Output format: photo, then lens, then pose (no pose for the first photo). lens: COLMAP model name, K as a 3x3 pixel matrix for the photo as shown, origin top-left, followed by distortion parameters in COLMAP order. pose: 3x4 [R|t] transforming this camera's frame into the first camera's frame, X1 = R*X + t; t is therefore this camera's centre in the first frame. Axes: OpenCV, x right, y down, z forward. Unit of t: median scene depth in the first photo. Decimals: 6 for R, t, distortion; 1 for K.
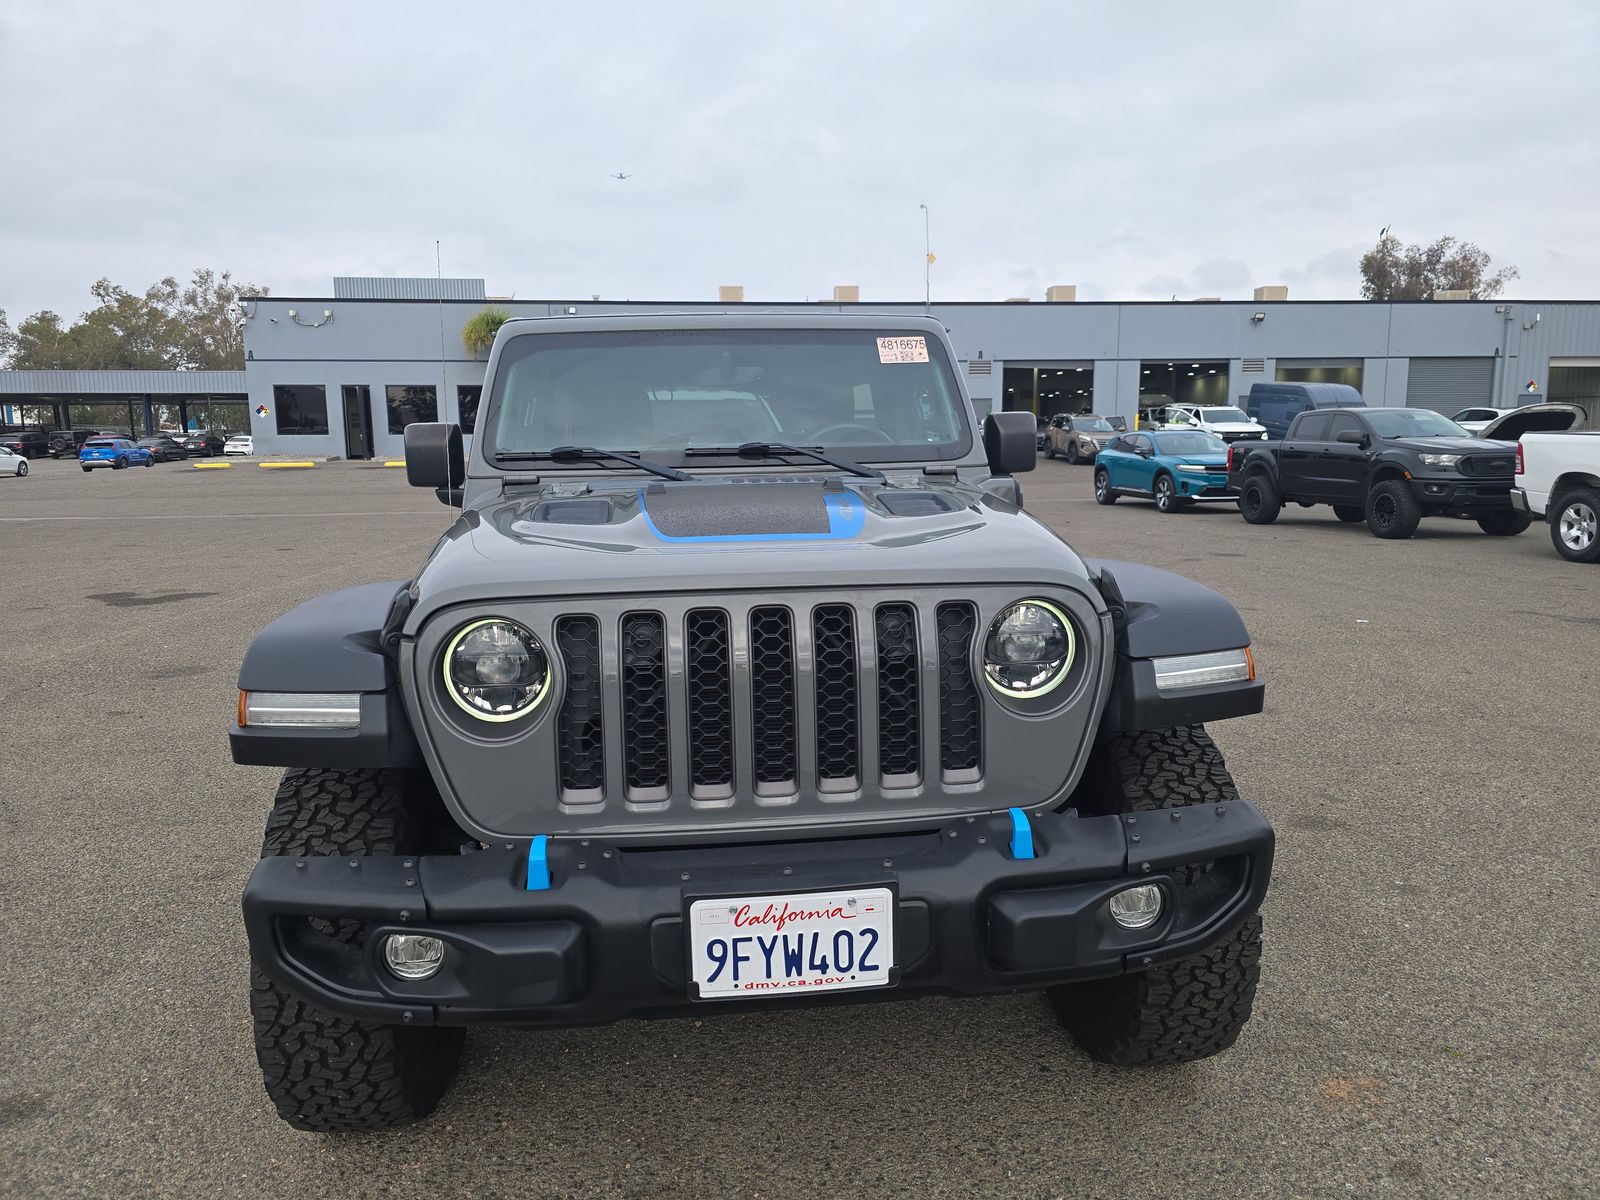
lens RADIAL K [[1079.9, 0, 801.6], [0, 1079.9, 598.9], [0, 0, 1]] dist [0.029882, -0.021807]
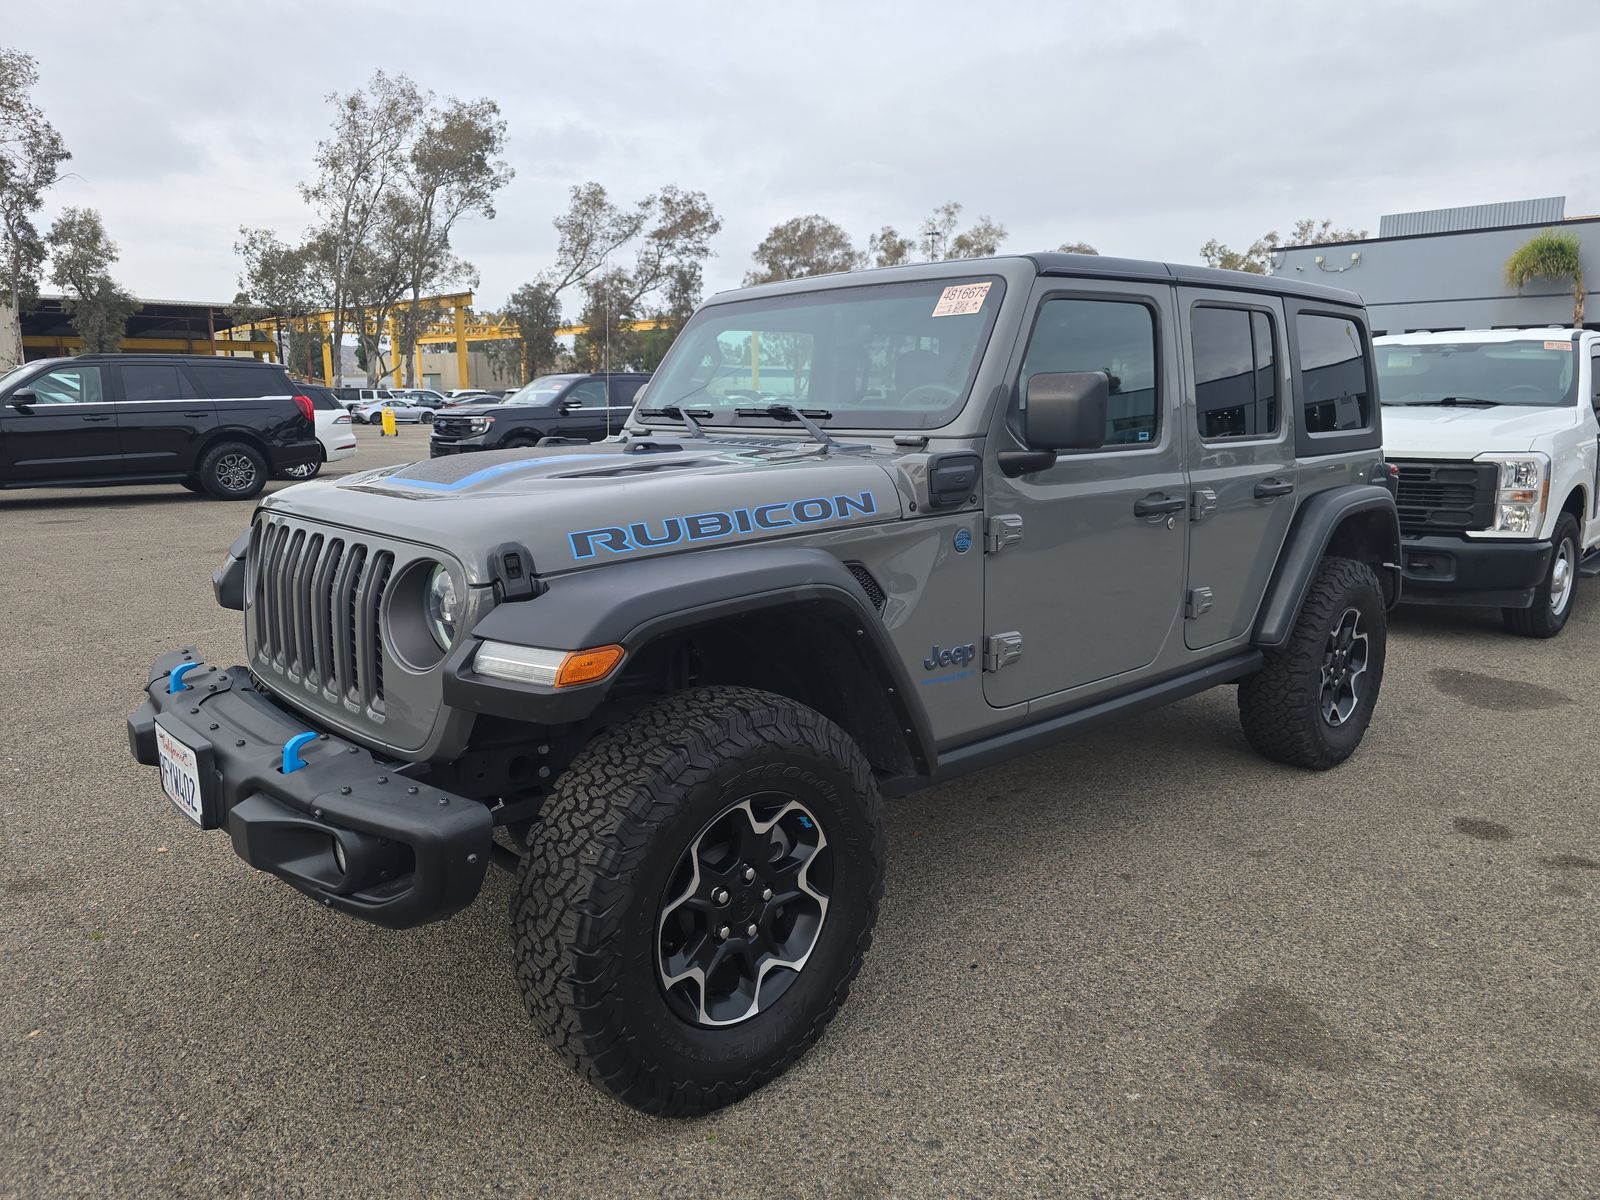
lens RADIAL K [[1079.9, 0, 796.6], [0, 1079.9, 600.7], [0, 0, 1]] dist [0.029882, -0.021807]
pose [[0.601995, 0.160325, -0.782239, 0.123372], [-0.122905, 0.986566, 0.107618, -0.011611], [0.788984, 0.031355, 0.613613, 0.062178]]
